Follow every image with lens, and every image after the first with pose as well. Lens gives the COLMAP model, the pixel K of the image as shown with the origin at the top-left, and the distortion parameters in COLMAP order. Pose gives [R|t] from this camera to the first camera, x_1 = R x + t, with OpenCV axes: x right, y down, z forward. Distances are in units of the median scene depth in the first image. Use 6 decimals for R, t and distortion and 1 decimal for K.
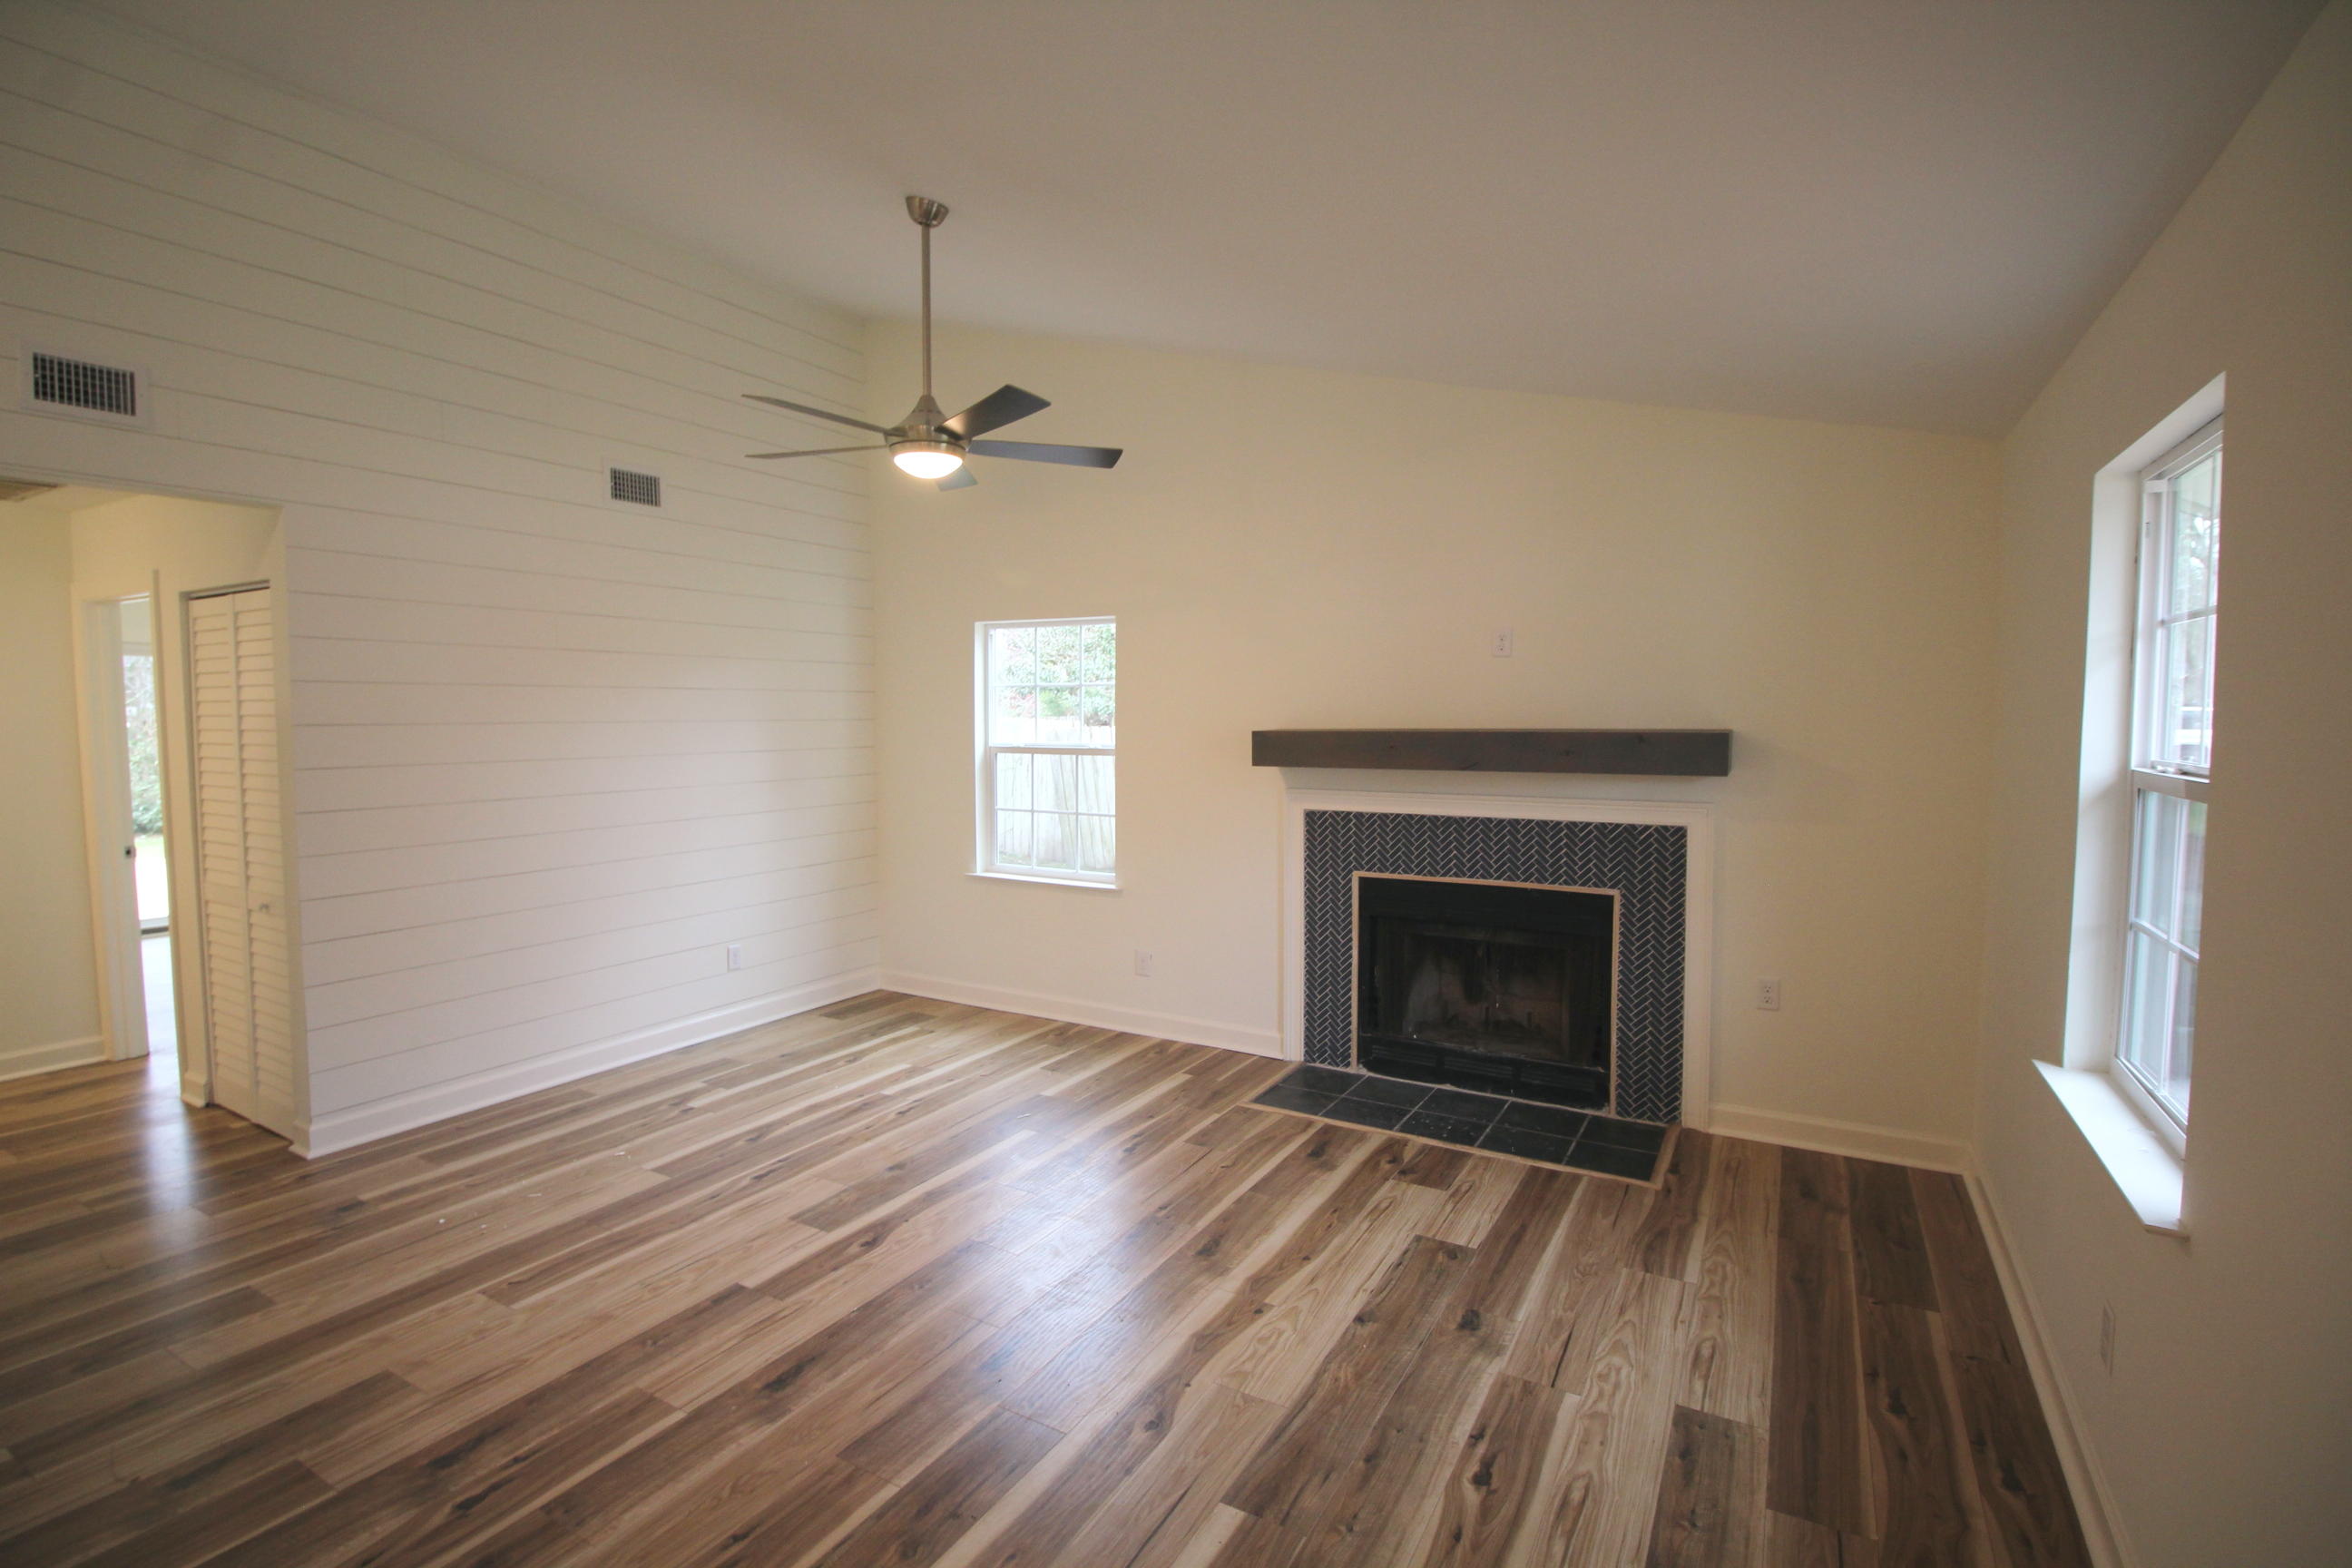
lens RADIAL K [[1084.1, 0, 1176.0], [0, 1084.1, 784.0], [0, 0, 1]] dist [0.001026, -0.011674]
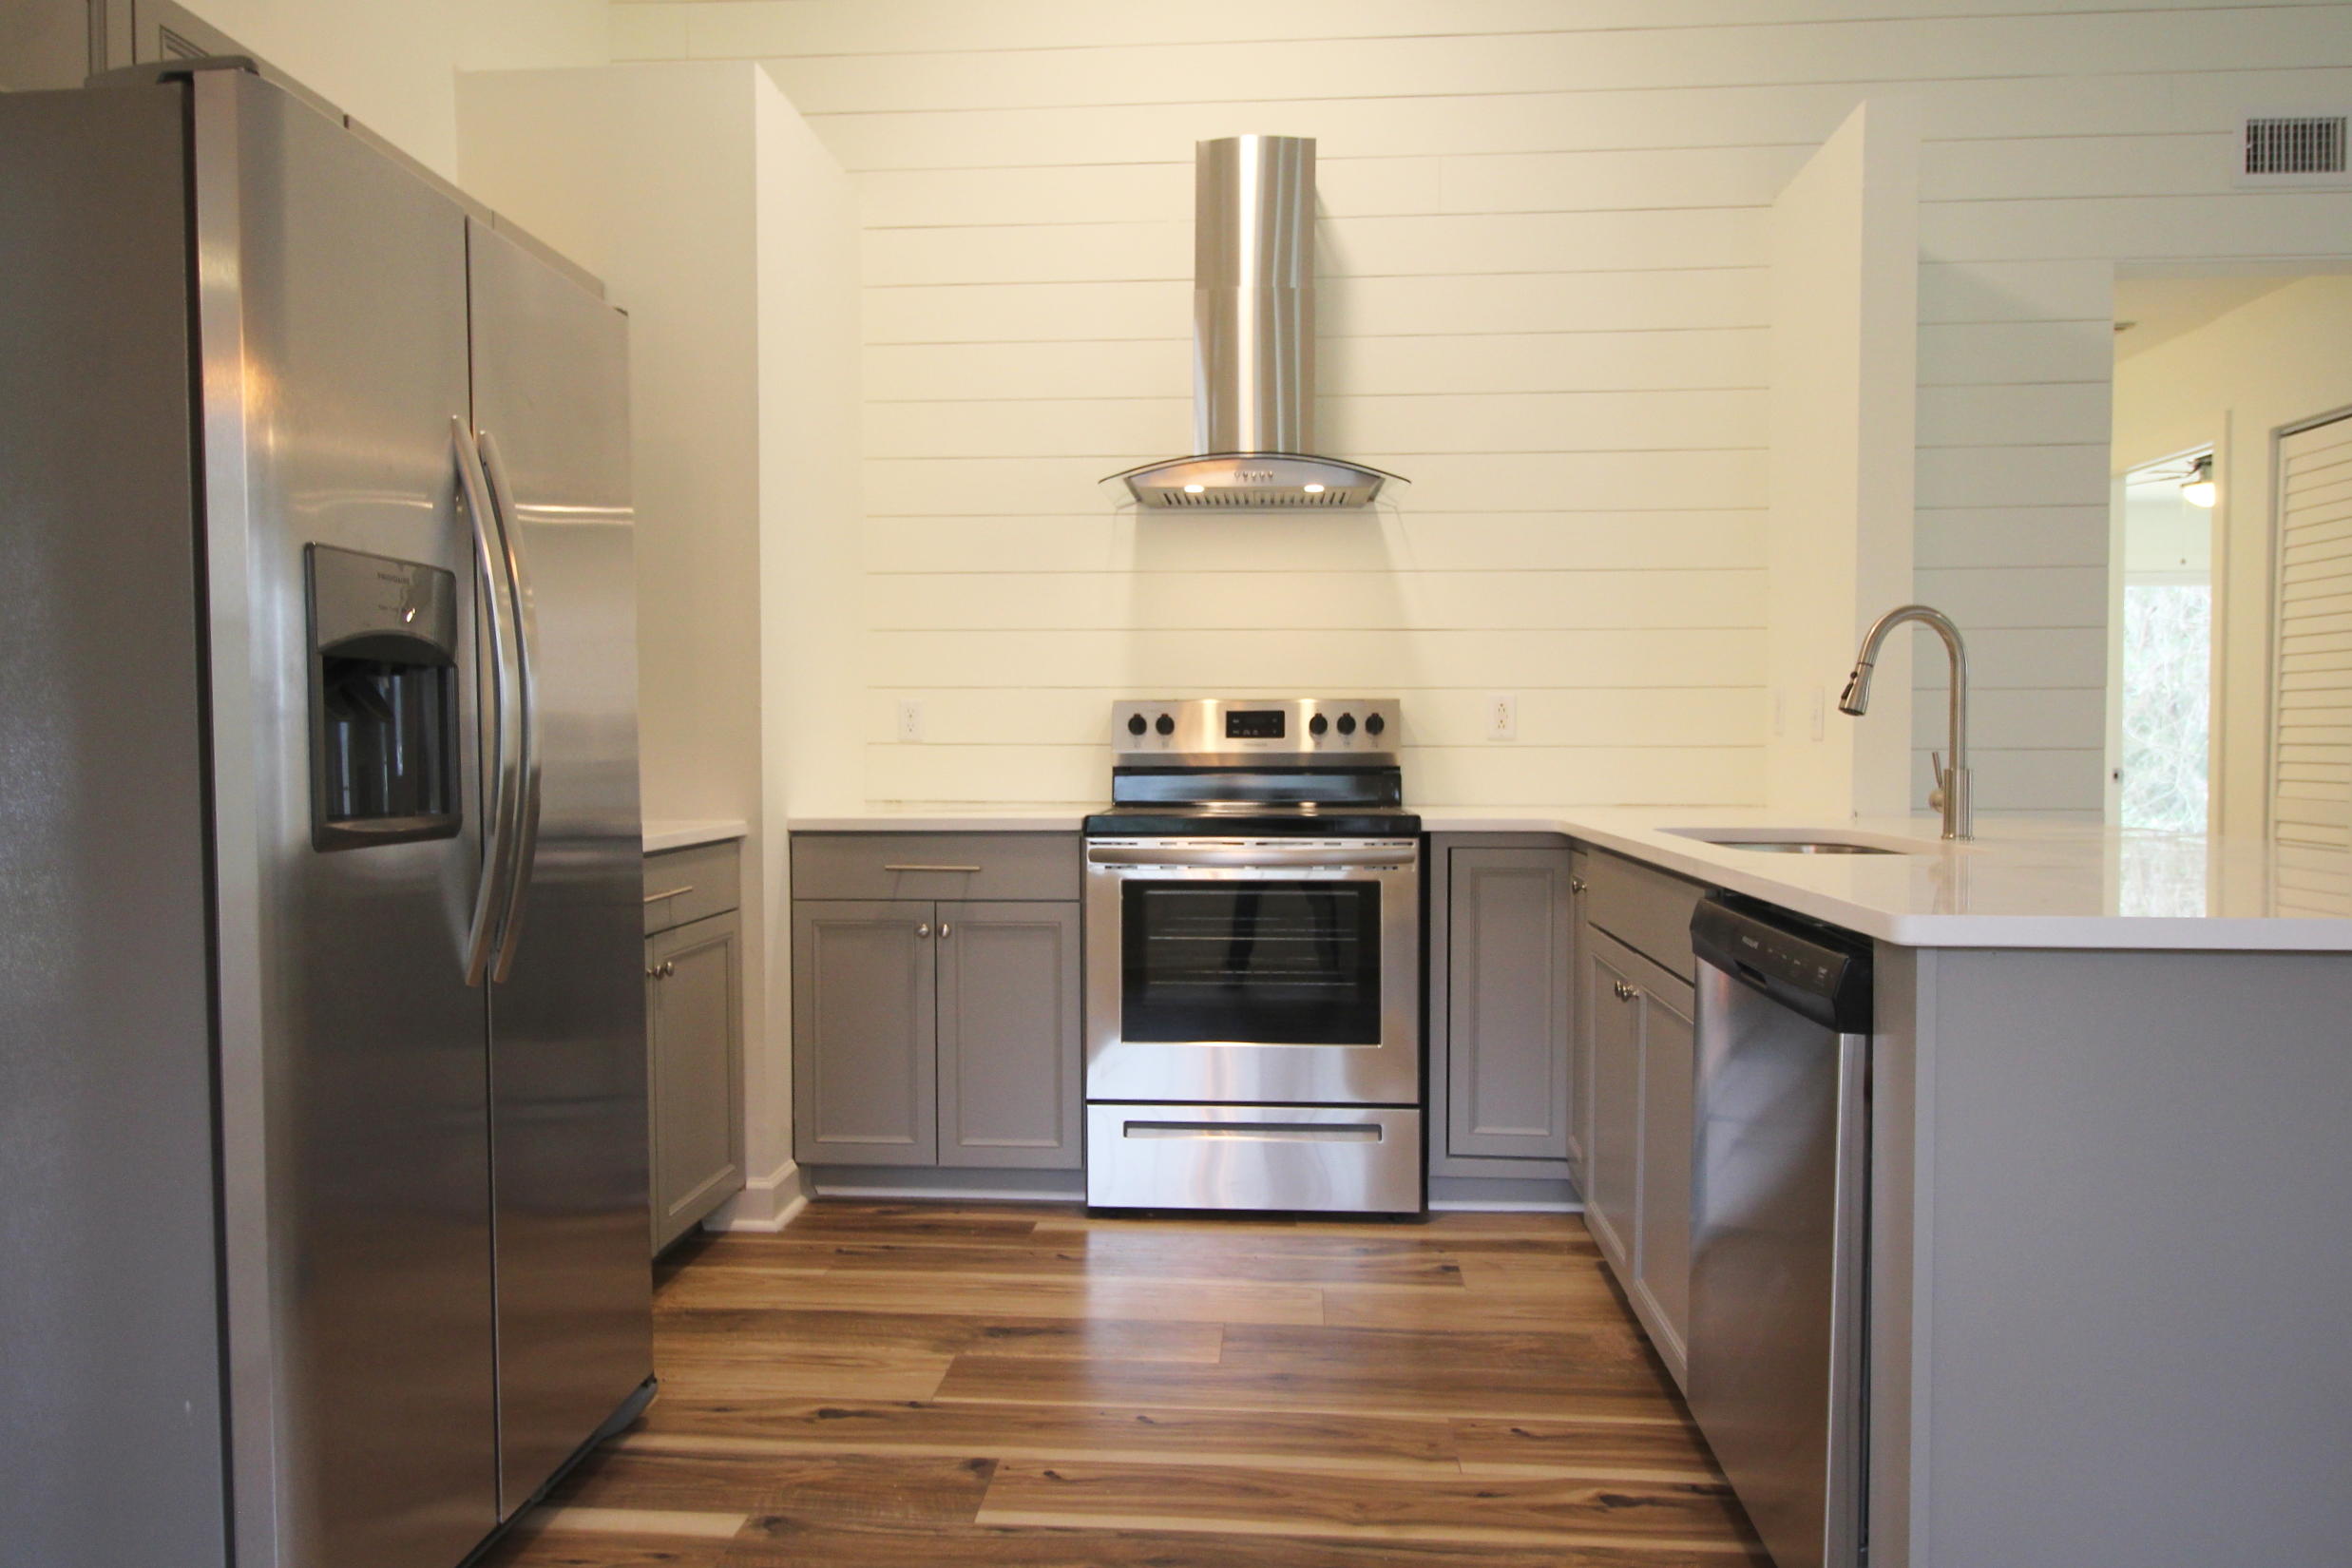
lens RADIAL K [[1542.6, 0, 1176.0], [0, 1542.6, 784.0], [0, 0, 1]] dist [0.001170, 0.000222]
pose [[0.424324, 0.028820, -0.905052, -0.246959], [-0.056376, 0.998395, 0.005360, 0.132352], [0.903754, 0.048749, 0.425267, -0.218084]]
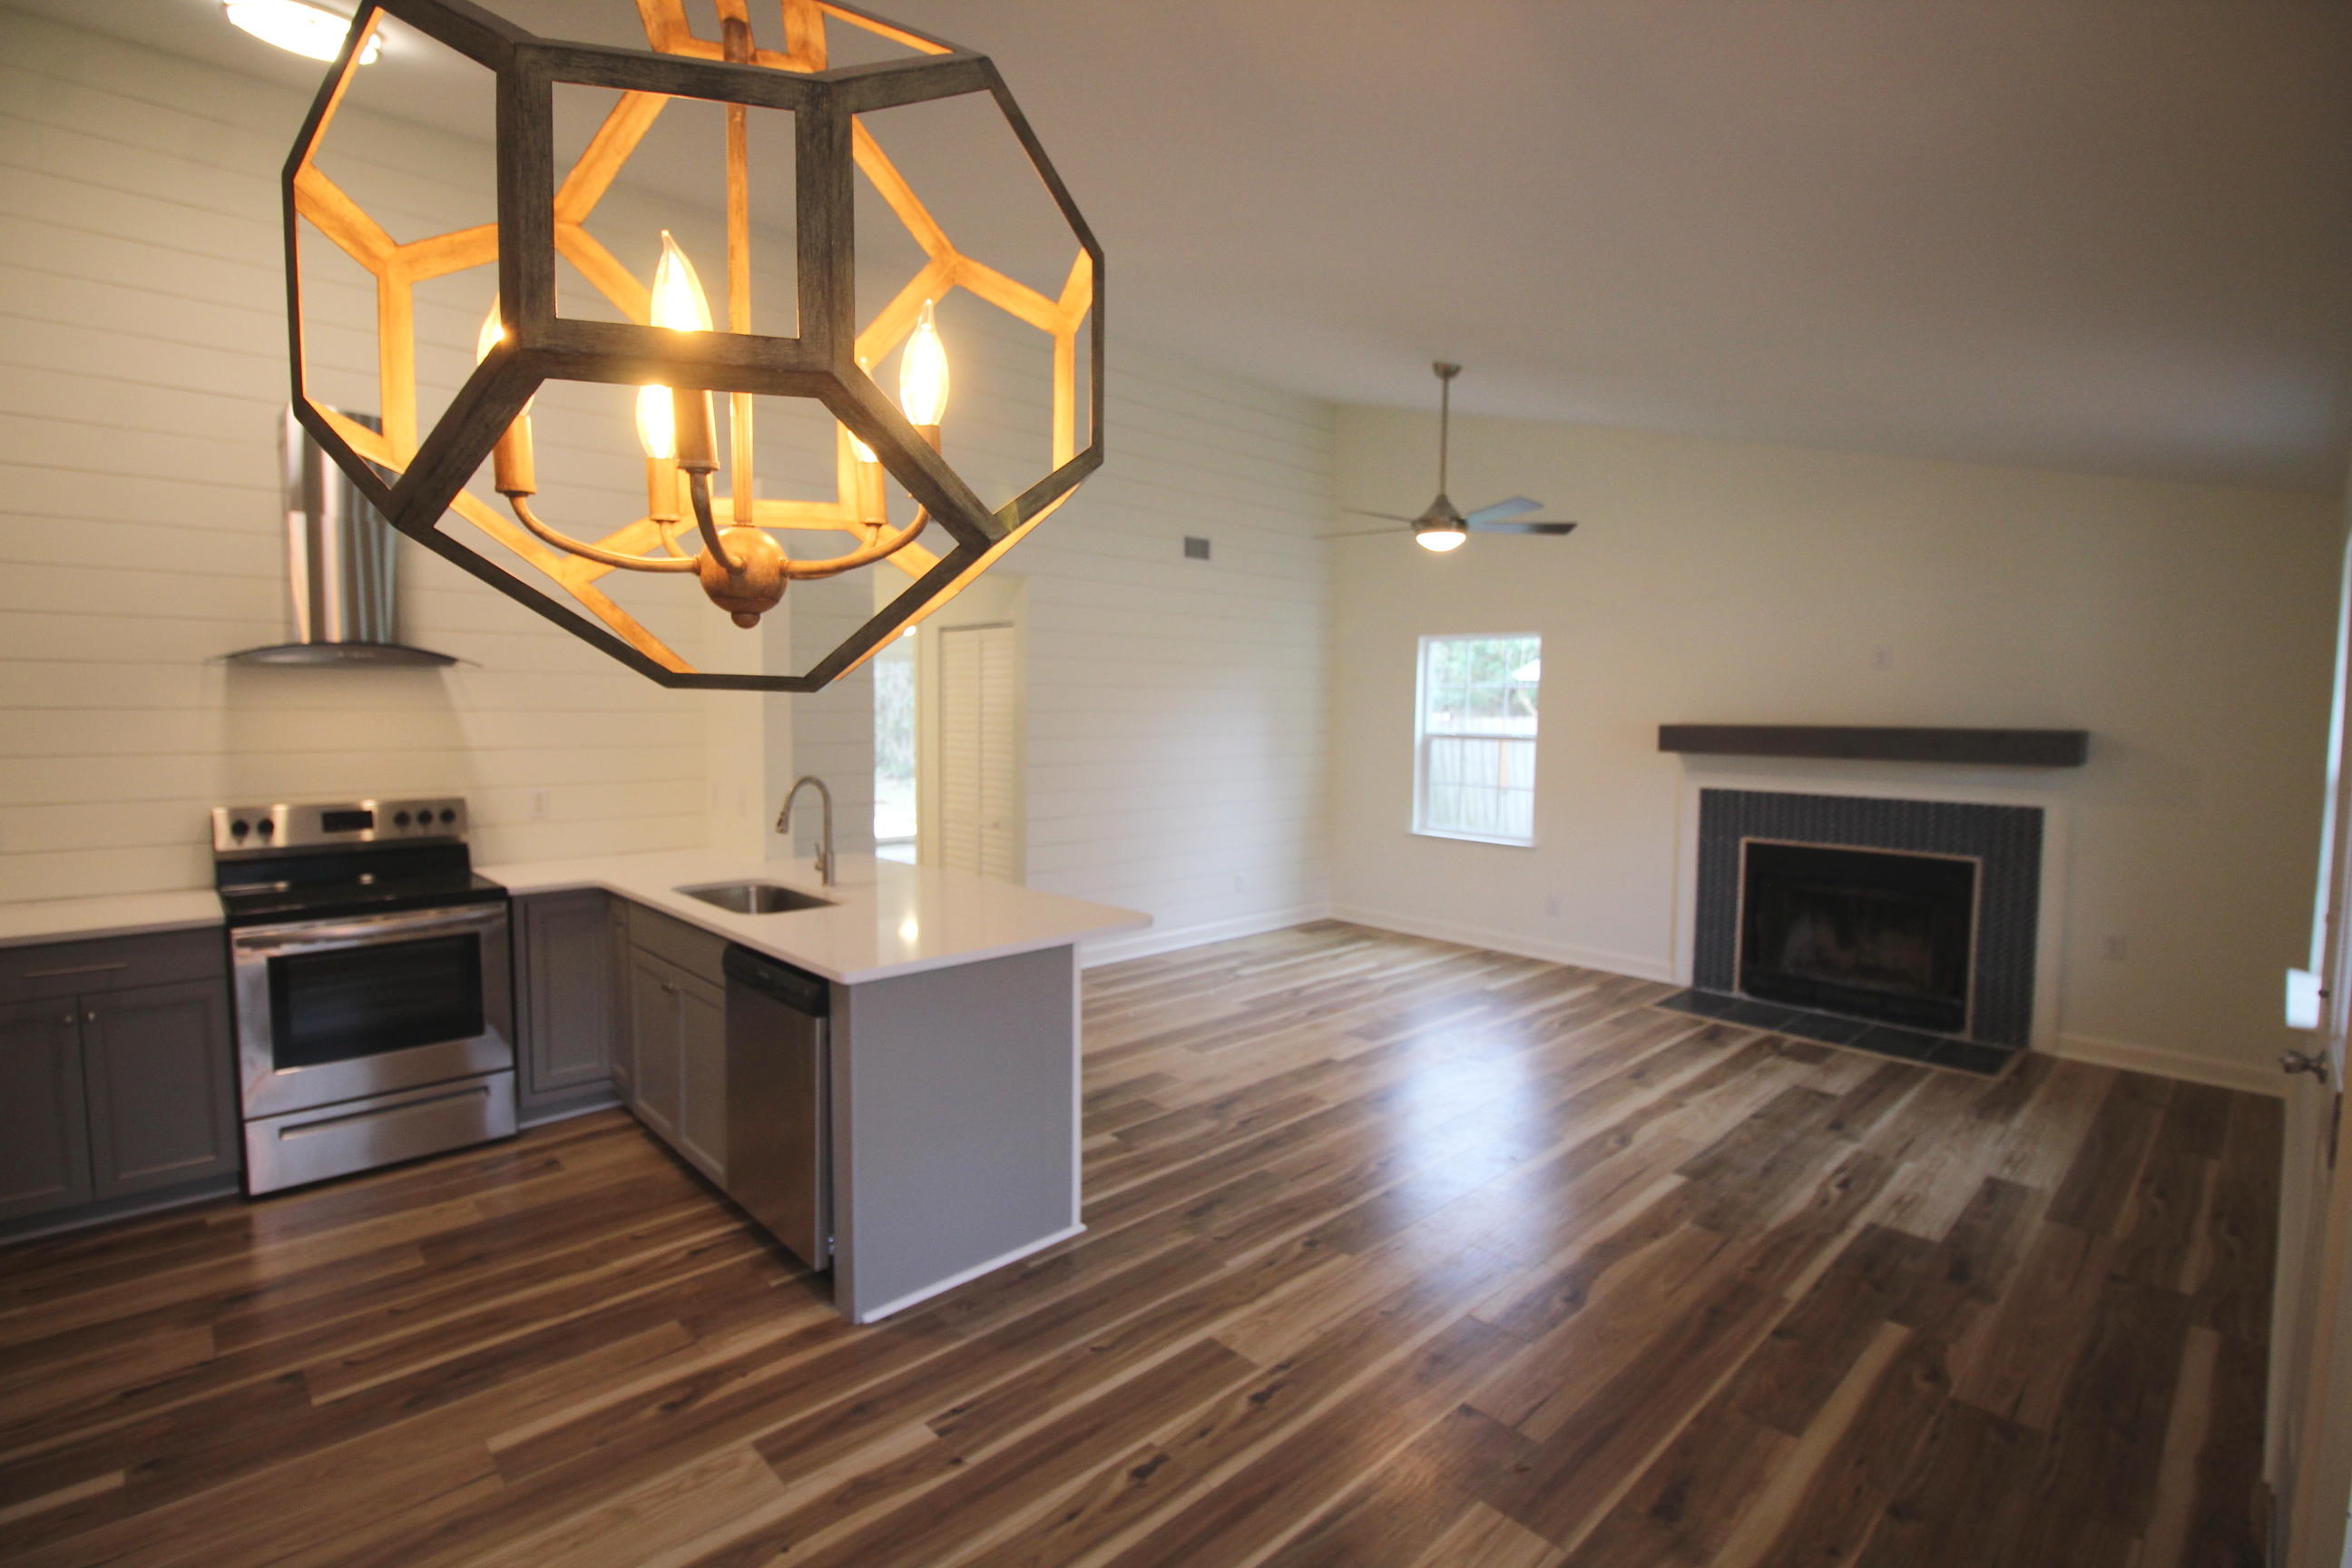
lens RADIAL K [[1084.1, 0, 1176.0], [0, 1084.1, 784.0], [0, 0, 1]] dist [0.001026, -0.011674]
pose [[0.958149, 0.032210, -0.284453, -0.132729], [-0.029689, 0.999472, 0.013168, 0.025547], [0.284727, -0.004172, 0.958600, -0.476846]]
